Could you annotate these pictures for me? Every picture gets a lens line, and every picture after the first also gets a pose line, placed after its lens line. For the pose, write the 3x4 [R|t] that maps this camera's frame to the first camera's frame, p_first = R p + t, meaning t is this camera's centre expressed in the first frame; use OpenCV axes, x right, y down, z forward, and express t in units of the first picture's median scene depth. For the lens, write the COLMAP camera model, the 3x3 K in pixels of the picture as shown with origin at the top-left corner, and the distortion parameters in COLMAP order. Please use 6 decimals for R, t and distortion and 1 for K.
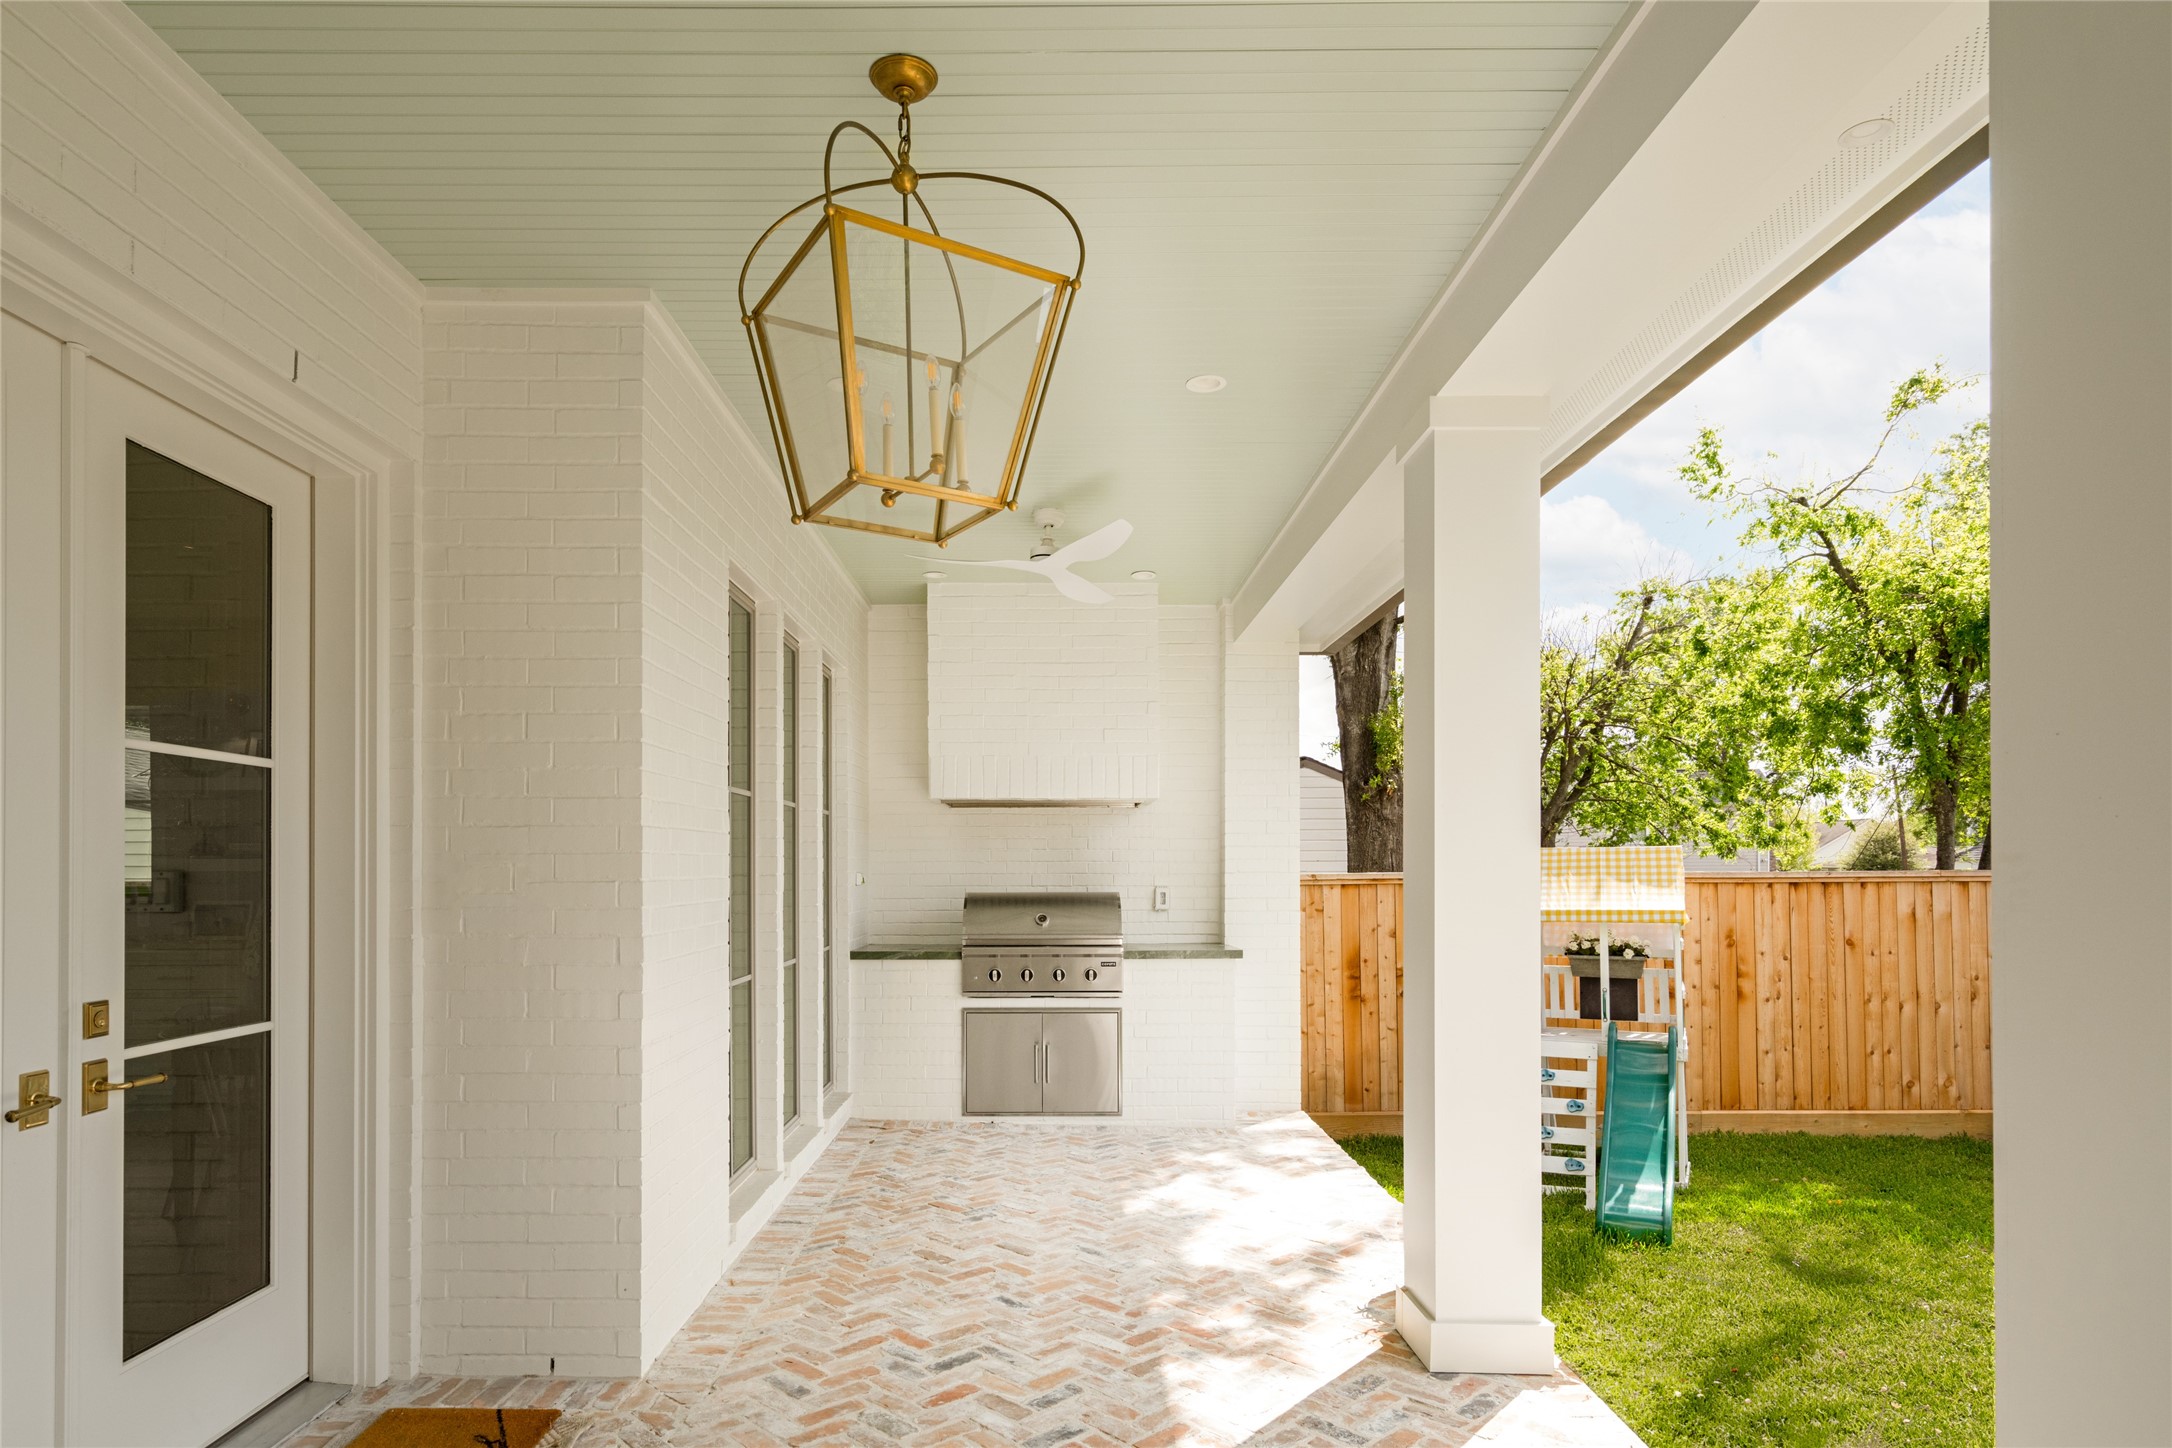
lens RADIAL K [[1213.0, 0, 1079.2], [0, 1213.0, 857.6], [0, 0, 1]] dist [-0.000528, 0.000513]
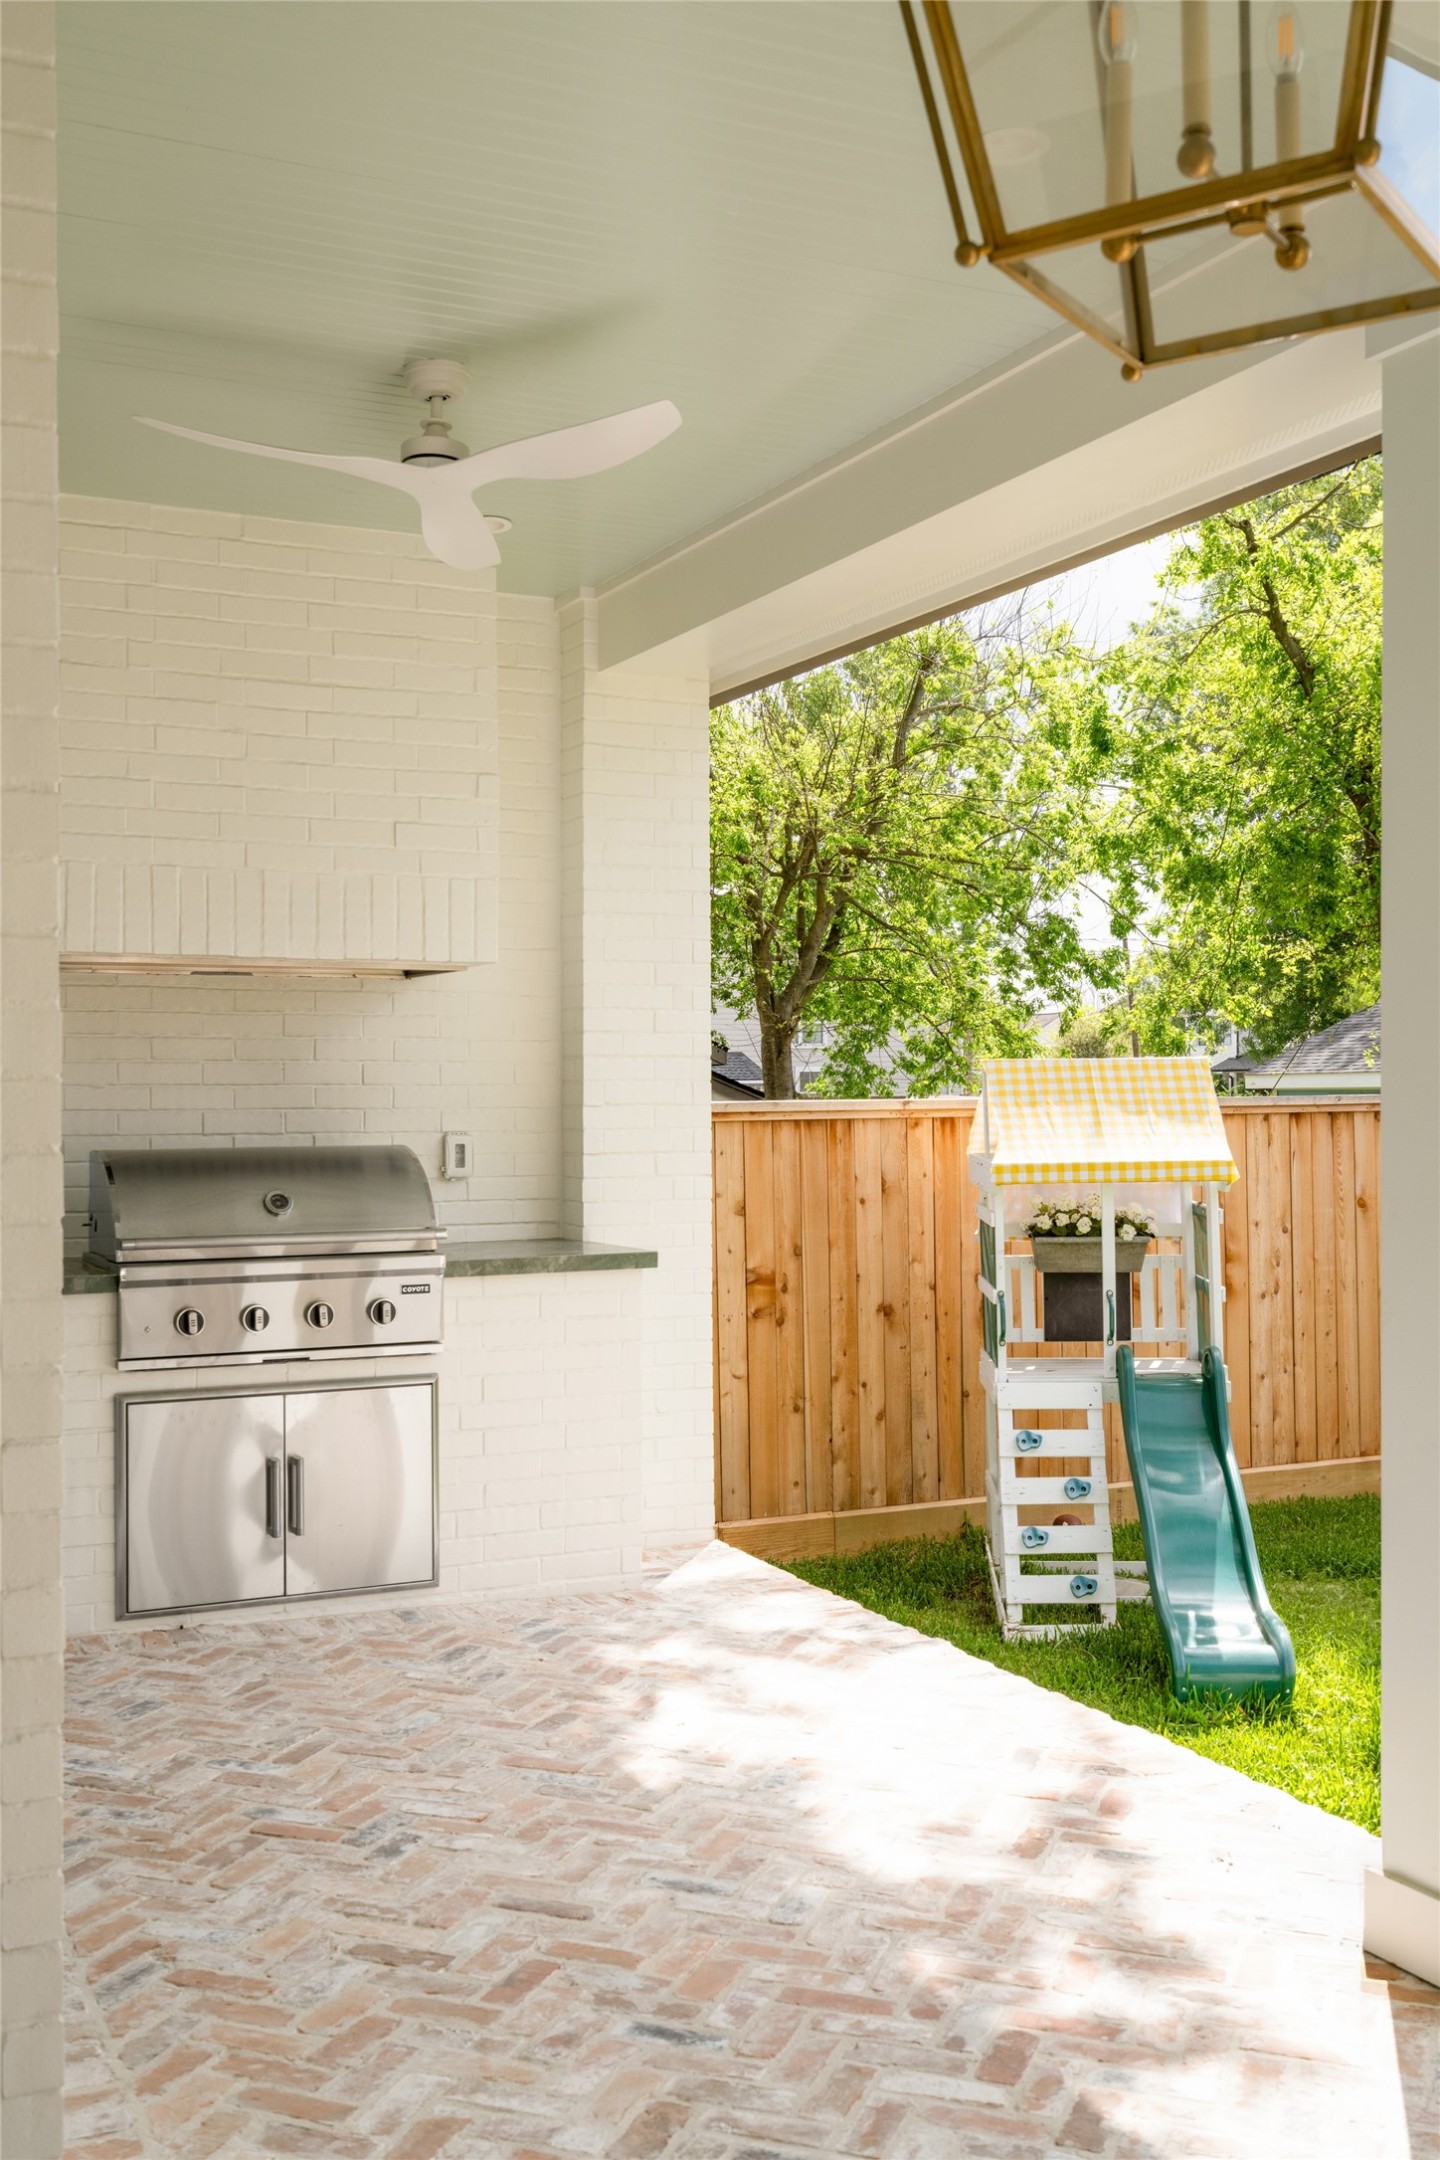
lens RADIAL K [[2100.8, 0, 720.0], [0, 2100.8, 1080.0], [0, 0, 1]] dist [-0.009171, 0.014181]
pose [[0.908760, -0.001883, 0.417316, -0.181717], [-0.000189, 0.999988, 0.004924, -0.002813], [-0.417320, -0.004553, 0.908748, 0.124157]]
